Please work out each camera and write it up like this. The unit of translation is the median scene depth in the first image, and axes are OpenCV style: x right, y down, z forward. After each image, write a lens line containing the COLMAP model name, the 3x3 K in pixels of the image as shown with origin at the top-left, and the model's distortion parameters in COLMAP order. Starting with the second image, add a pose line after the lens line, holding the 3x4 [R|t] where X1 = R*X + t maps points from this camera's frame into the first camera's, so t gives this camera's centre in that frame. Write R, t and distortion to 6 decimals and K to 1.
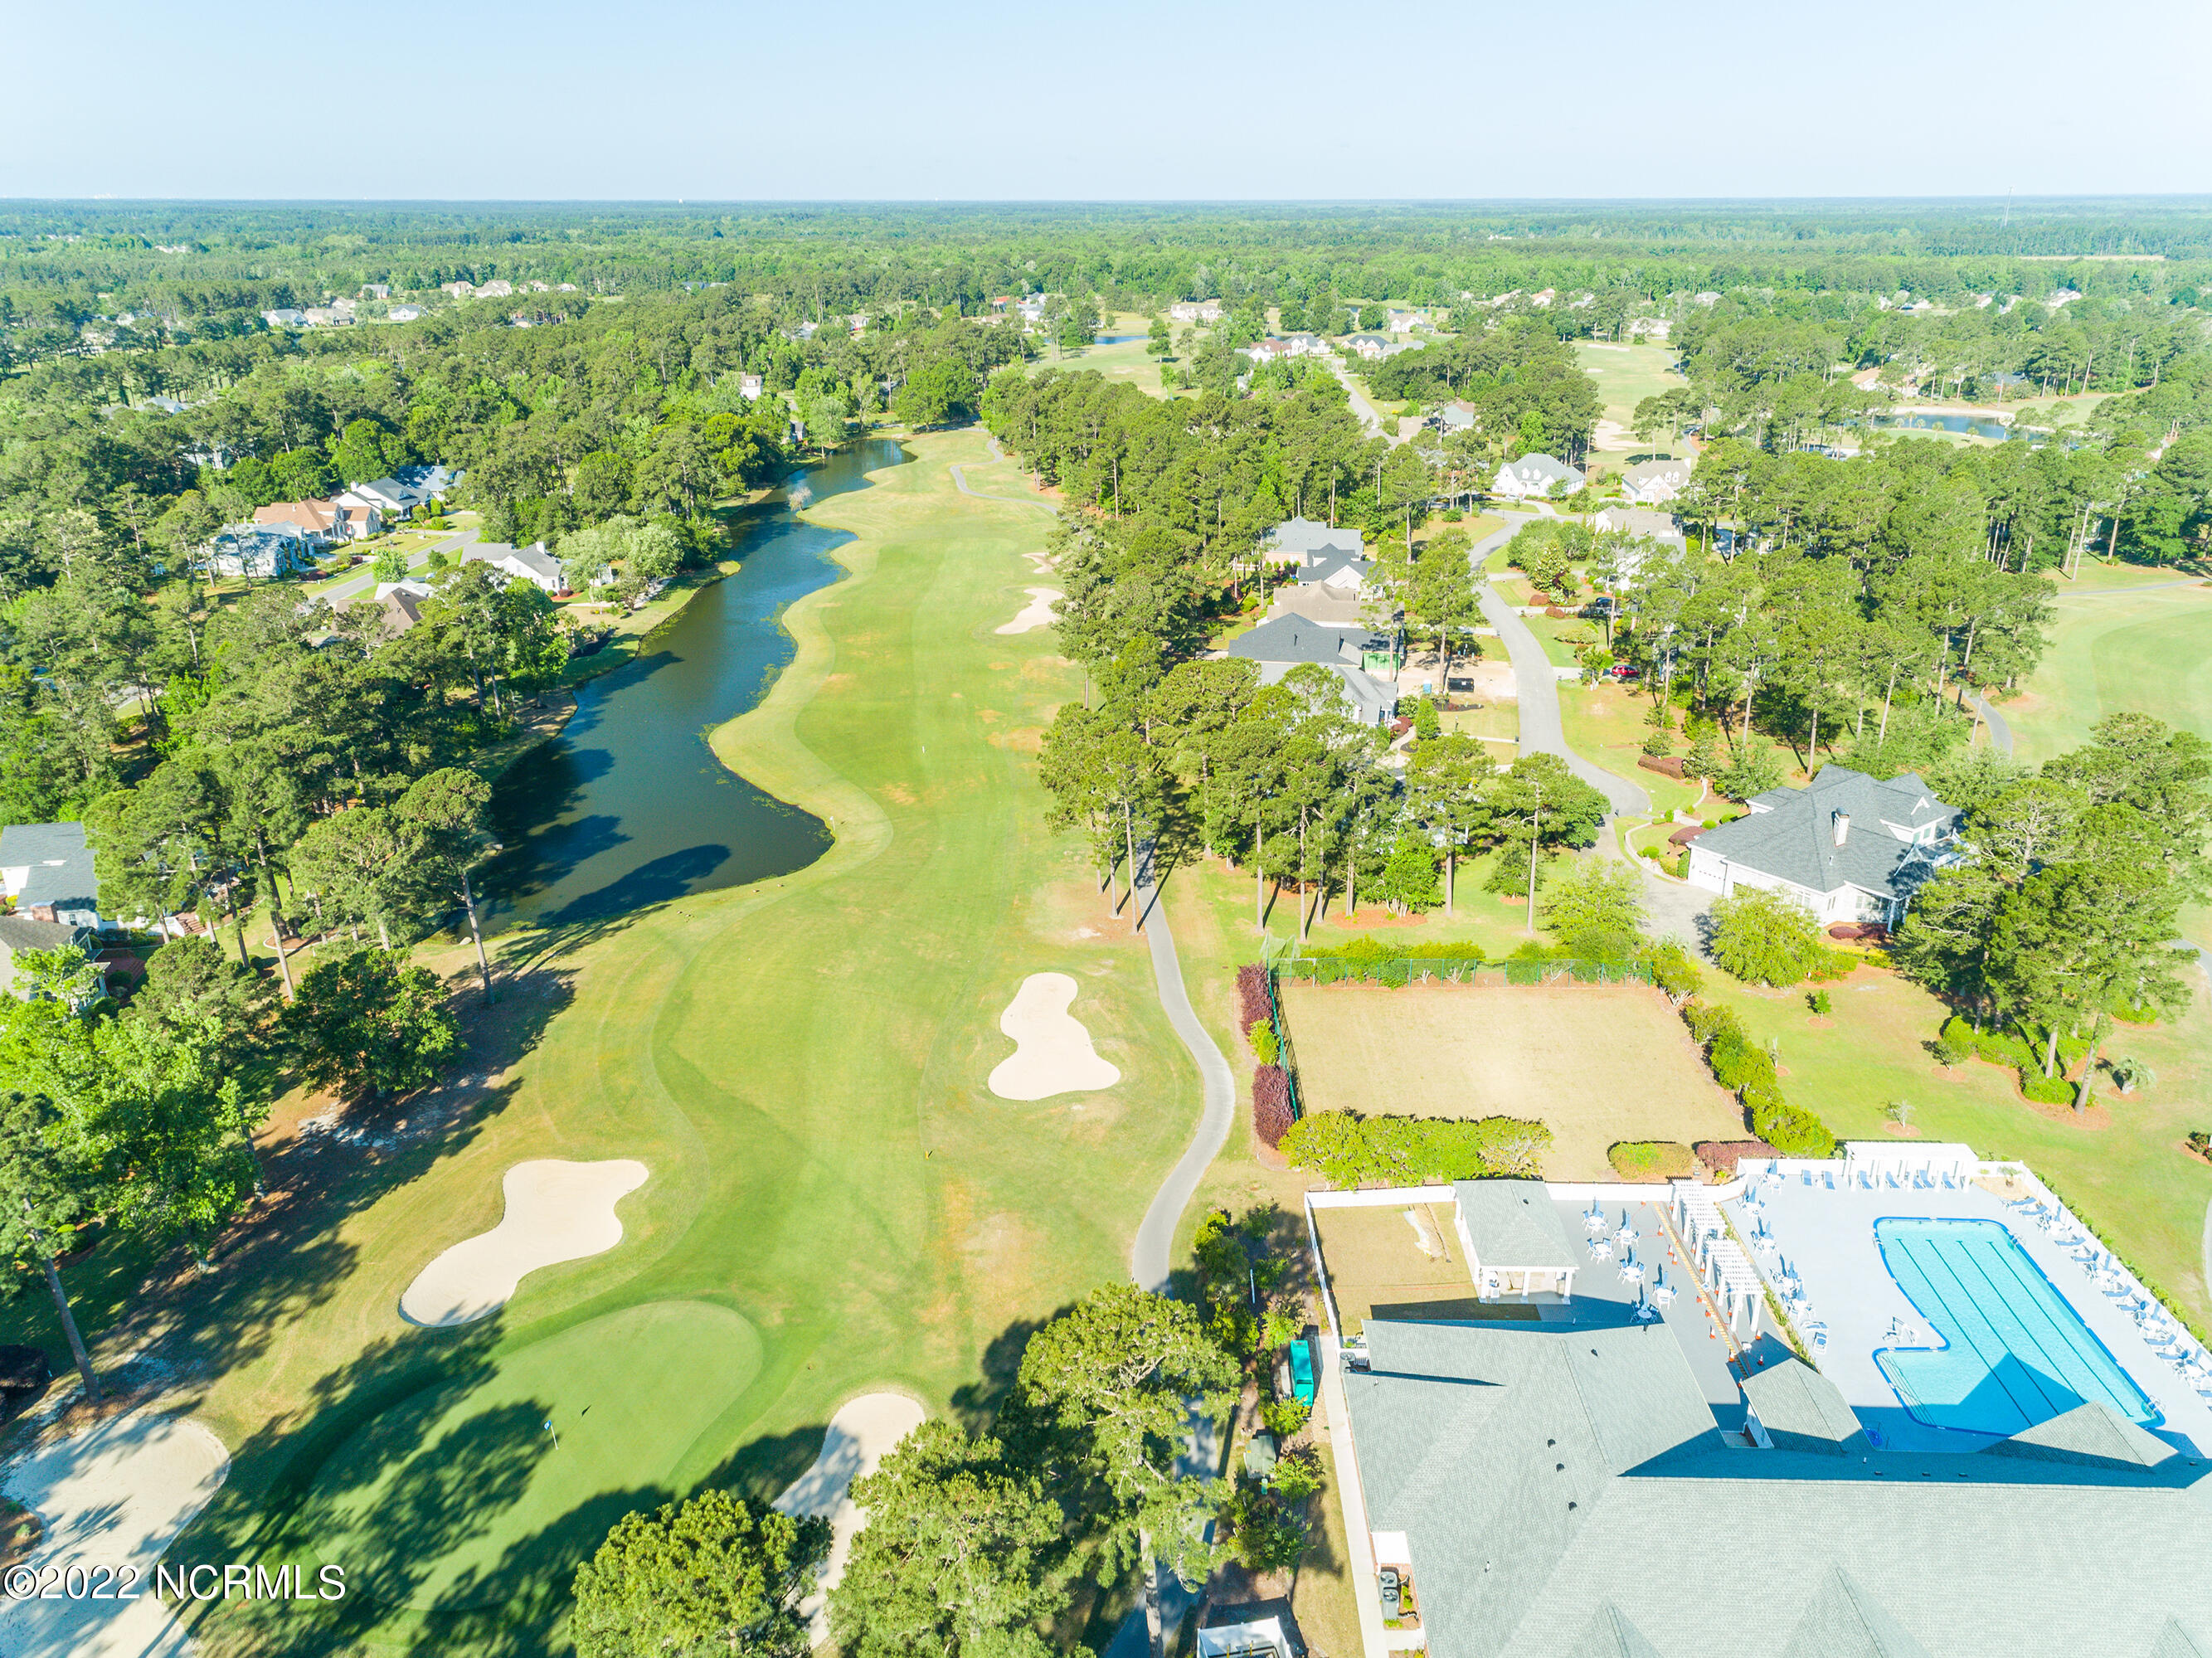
lens RADIAL K [[1610.9, 0, 1117.7], [0, 1610.9, 828.2], [0, 0, 1]] dist [0.010656, 0.014526]
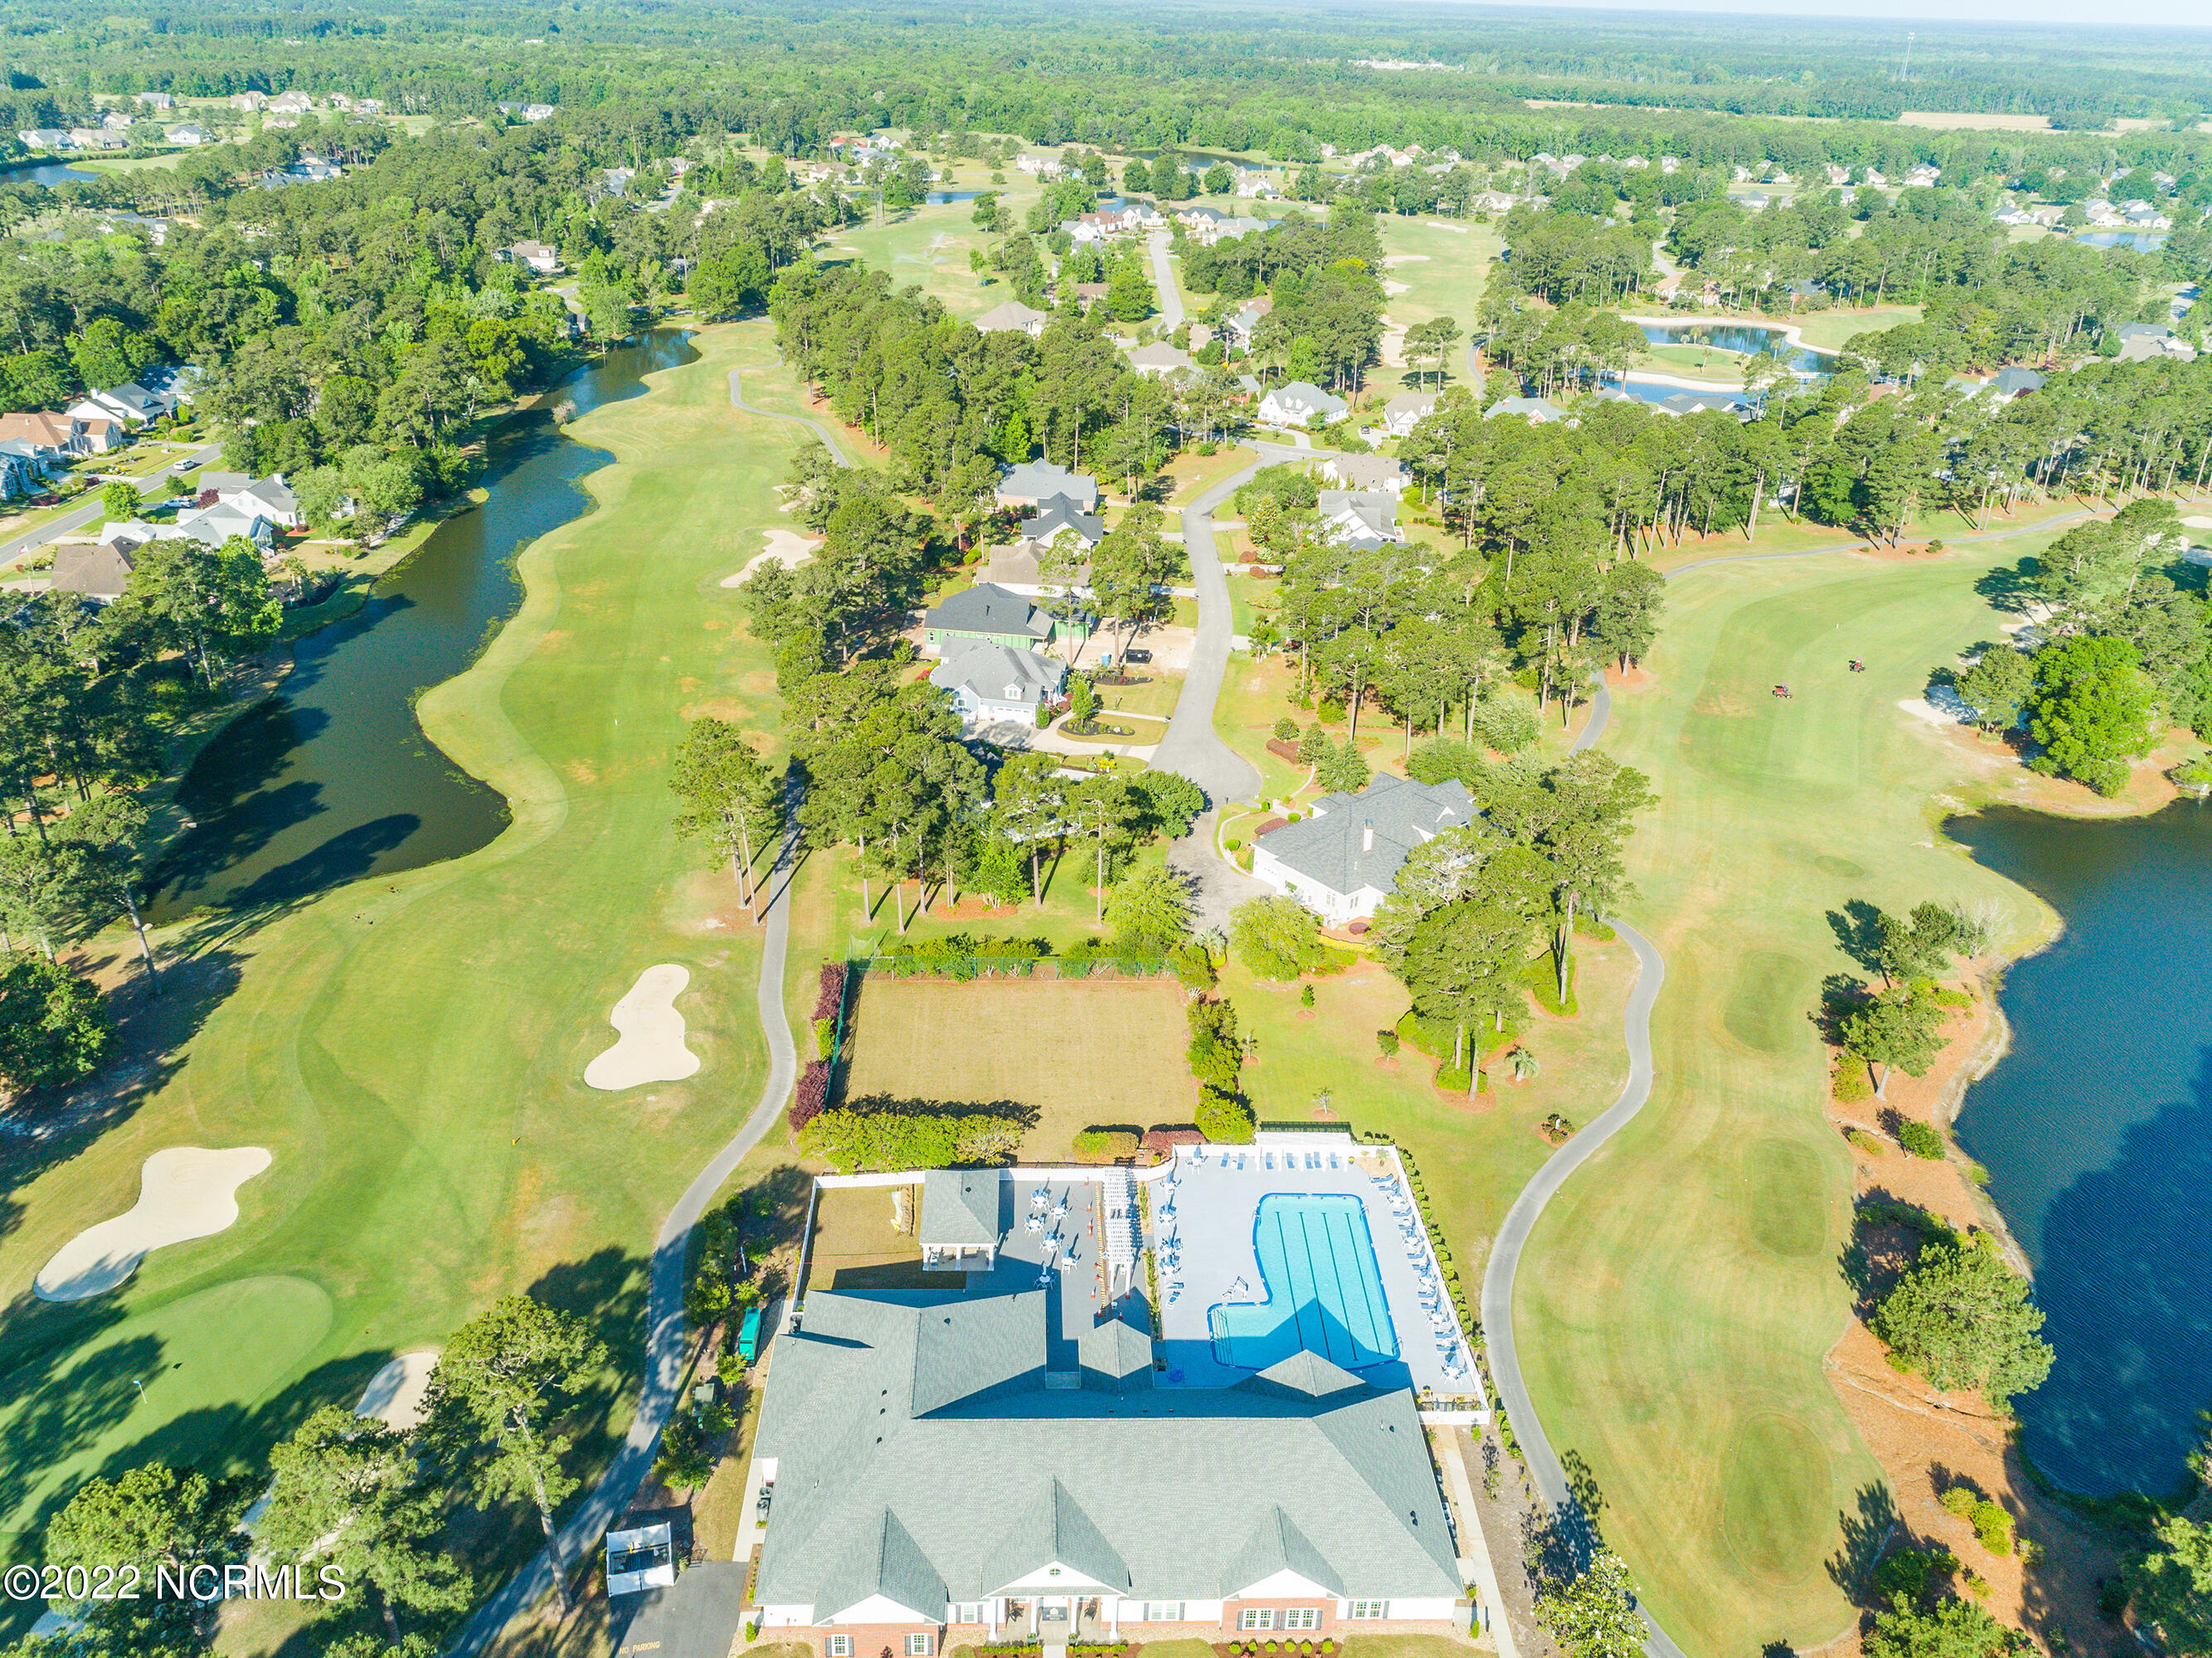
lens RADIAL K [[1734.7, 0, 1144.8], [0, 1734.7, 777.6], [0, 0, 1]] dist [0.017937, 0.002664]
pose [[0.998136, 0.006957, 0.060624, 0.201486], [-0.011180, 0.997512, 0.069603, -0.121137], [-0.059989, -0.070151, 0.995731, -0.218731]]
